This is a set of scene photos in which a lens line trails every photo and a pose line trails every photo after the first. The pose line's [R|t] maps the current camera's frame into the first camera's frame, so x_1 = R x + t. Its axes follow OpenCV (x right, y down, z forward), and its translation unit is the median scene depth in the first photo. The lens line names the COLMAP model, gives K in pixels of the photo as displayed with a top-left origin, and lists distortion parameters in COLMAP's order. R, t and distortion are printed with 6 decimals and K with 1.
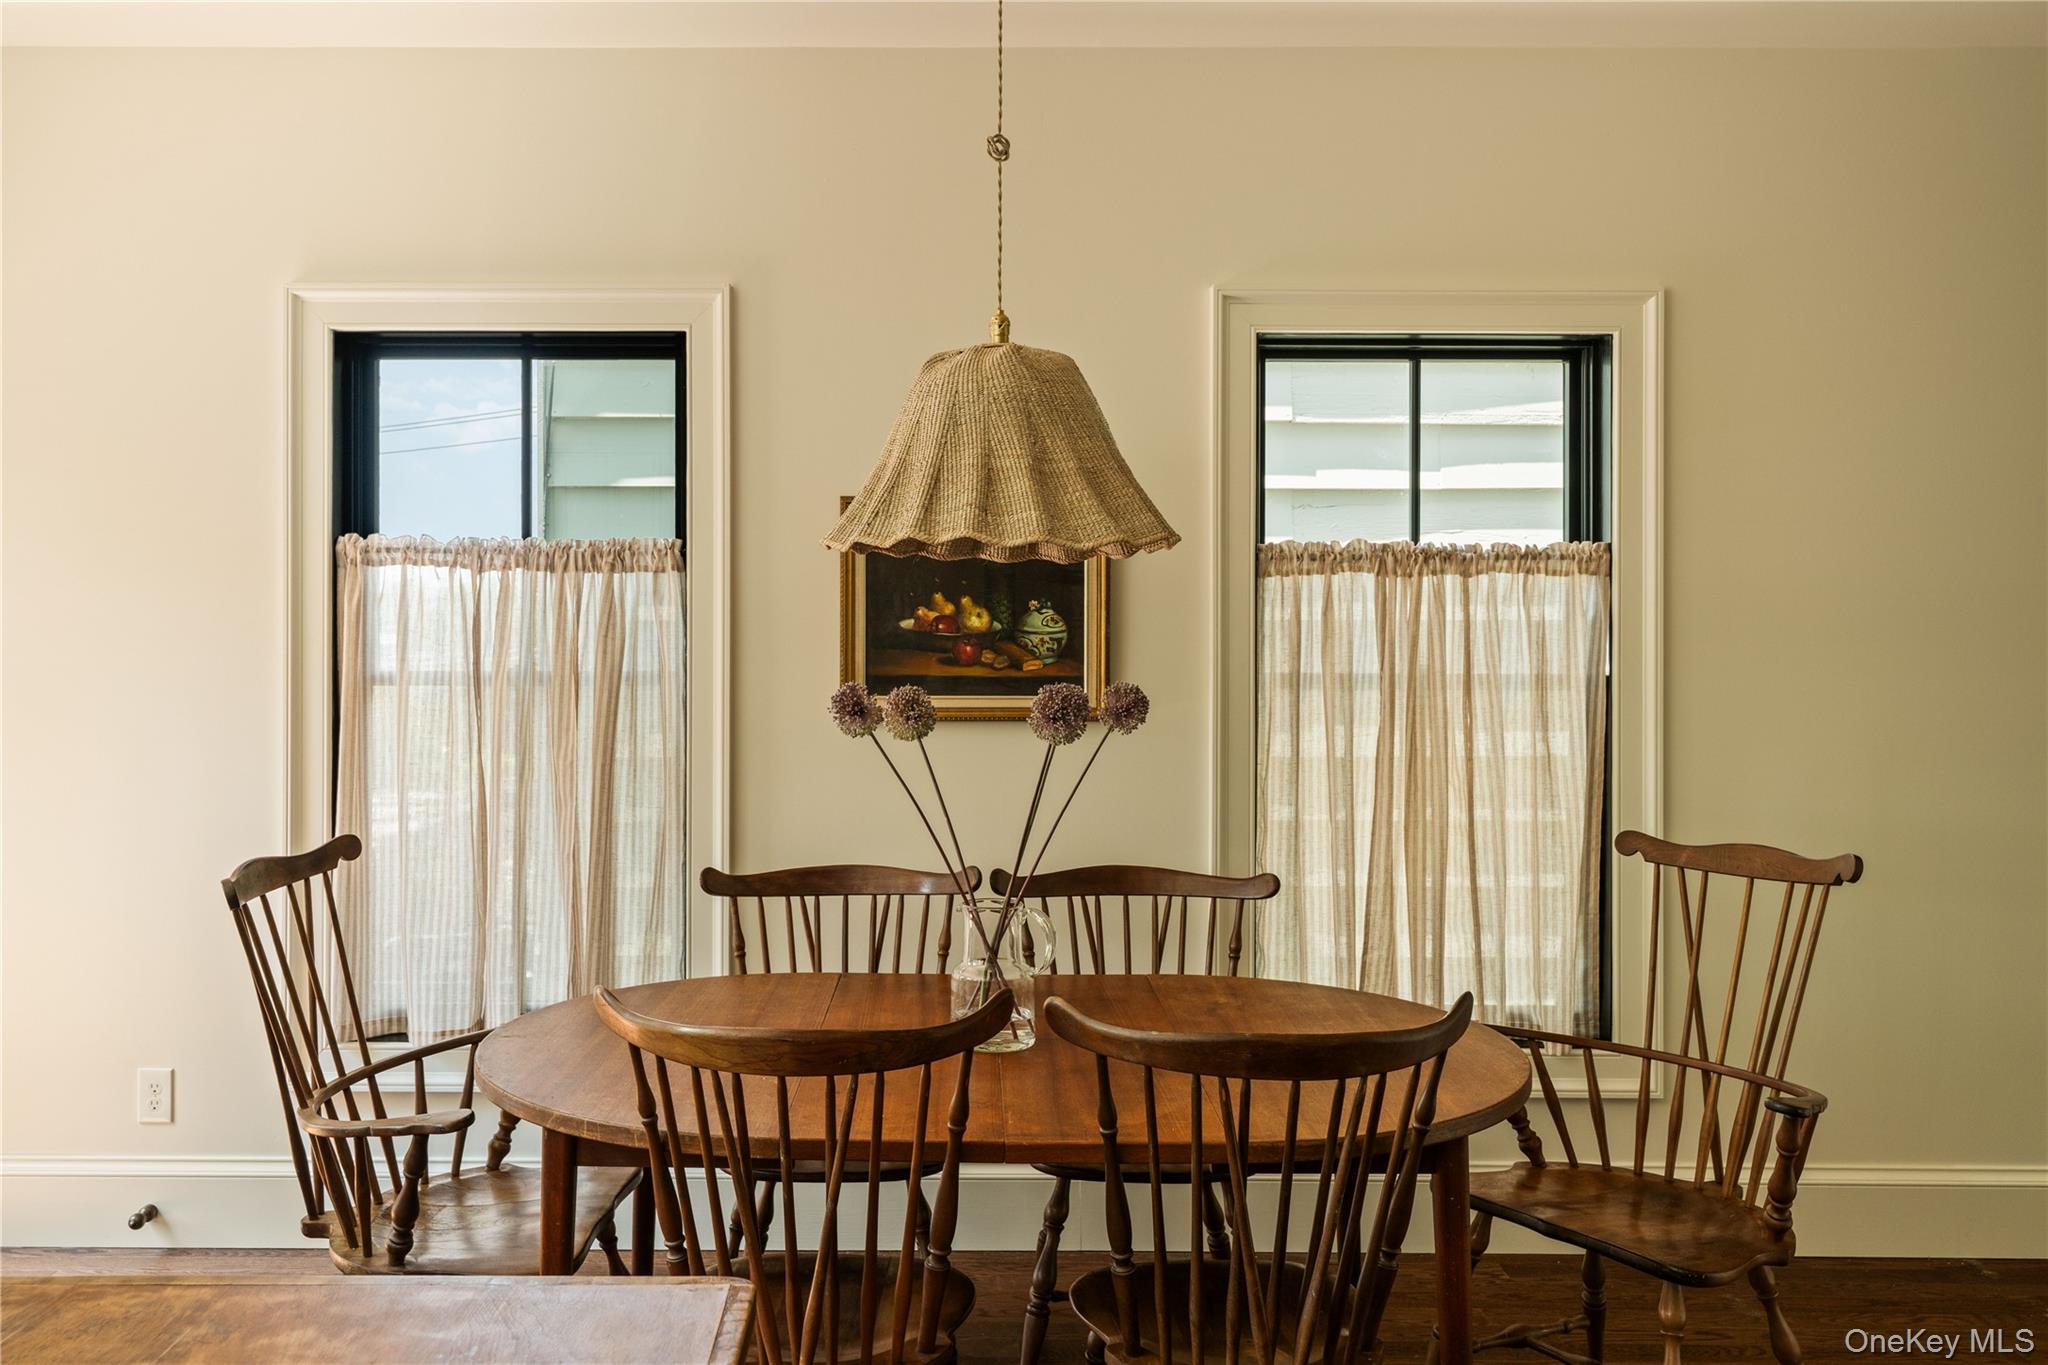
lens RADIAL K [[1763.6, 0, 1022.3], [0, 1763.6, 623.9], [0, 0, 1]] dist [-0.002221, 0.003415]
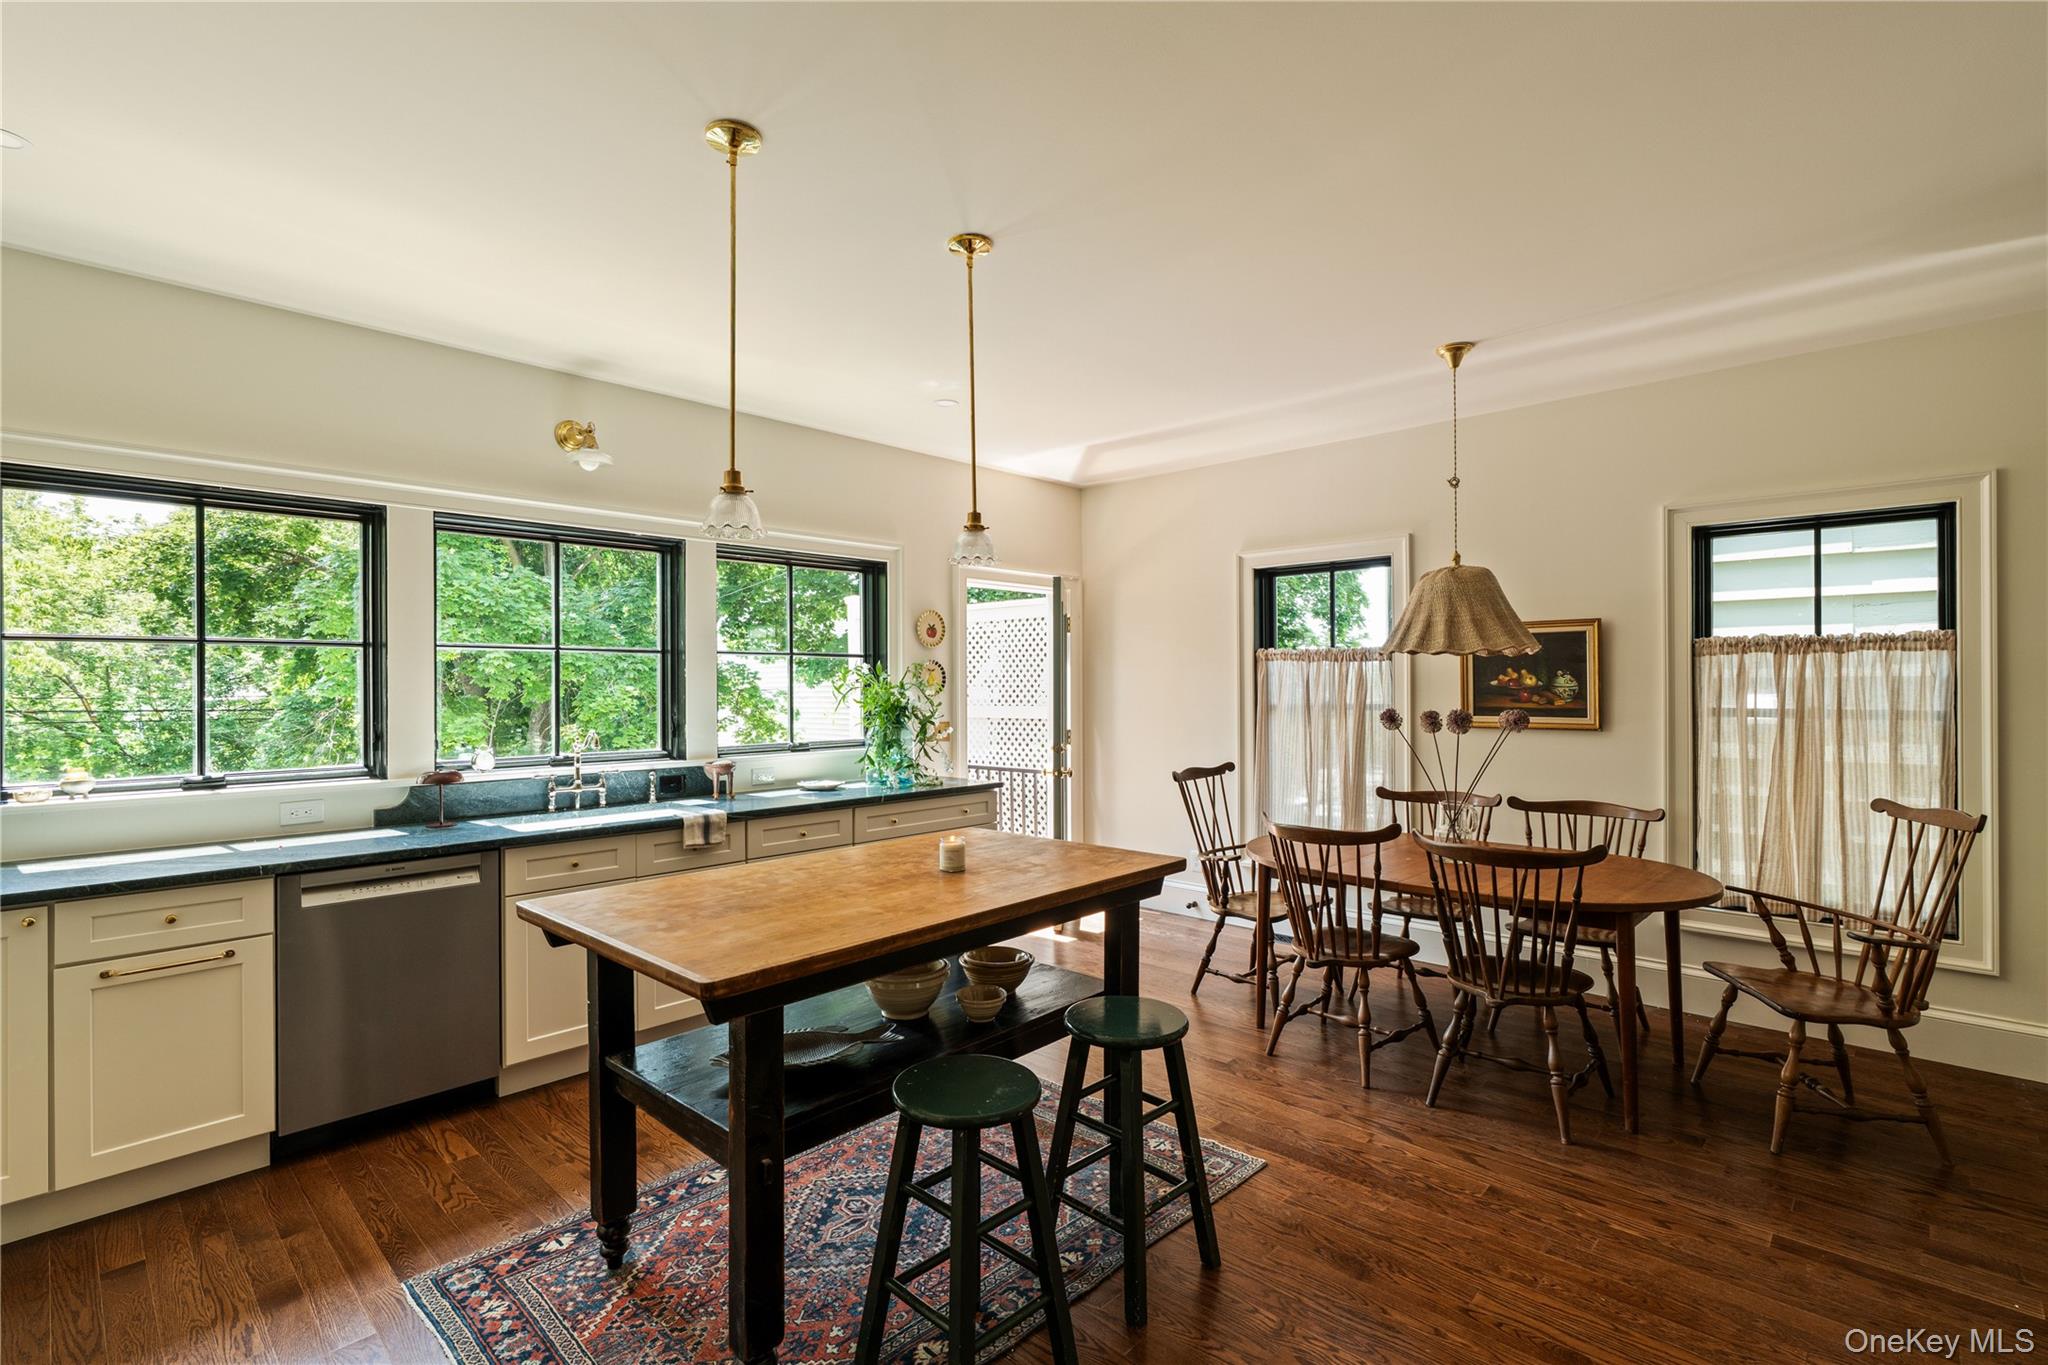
lens RADIAL K [[941.7, 0, 1024.0], [0, 941.7, 682.5], [0, 0, 1]] dist [-0.000687, 0.000888]
pose [[0.731433, -0.007049, -0.681877, 0.295966], [0.008375, 0.999964, -0.001353, -0.003682], [0.681862, -0.004721, 0.731465, -0.222506]]
